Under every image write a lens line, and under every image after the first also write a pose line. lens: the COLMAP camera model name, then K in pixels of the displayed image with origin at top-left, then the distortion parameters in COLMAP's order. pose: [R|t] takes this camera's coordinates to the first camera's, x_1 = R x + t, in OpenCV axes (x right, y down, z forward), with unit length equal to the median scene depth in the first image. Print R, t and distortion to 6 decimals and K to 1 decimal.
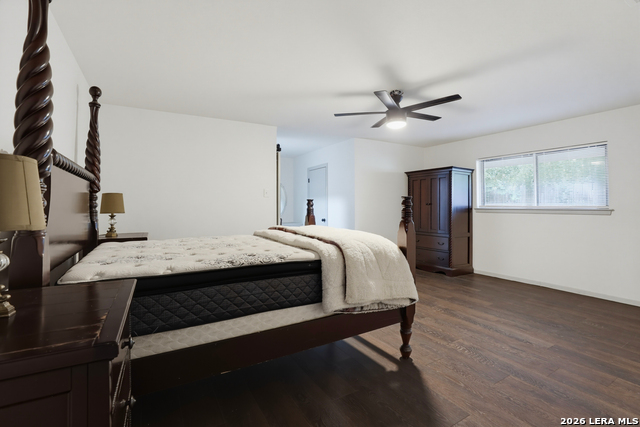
lens RADIAL K [[296.2, 0, 320.5], [0, 296.2, 209.1], [0, 0, 1]] dist [-0.038252, 0.008603]
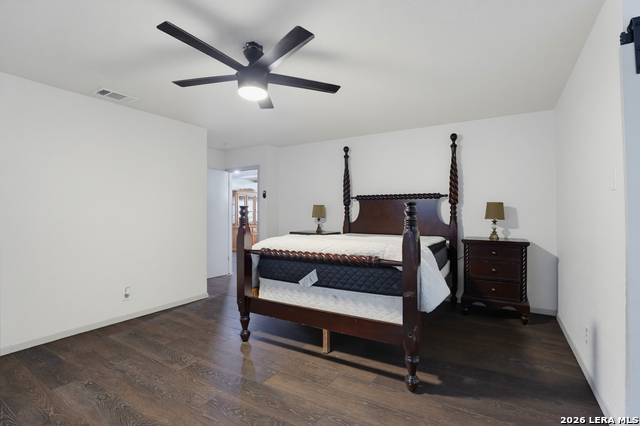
lens RADIAL K [[296.2, 0, 321.8], [0, 296.2, 211.9], [0, 0, 1]] dist [-0.038252, 0.008603]
pose [[-0.880783, -0.001816, -0.473516, 0.535353], [-0.002363, 0.999997, 0.000560, -0.016495], [0.473513, 0.001612, -0.880785, 2.025532]]
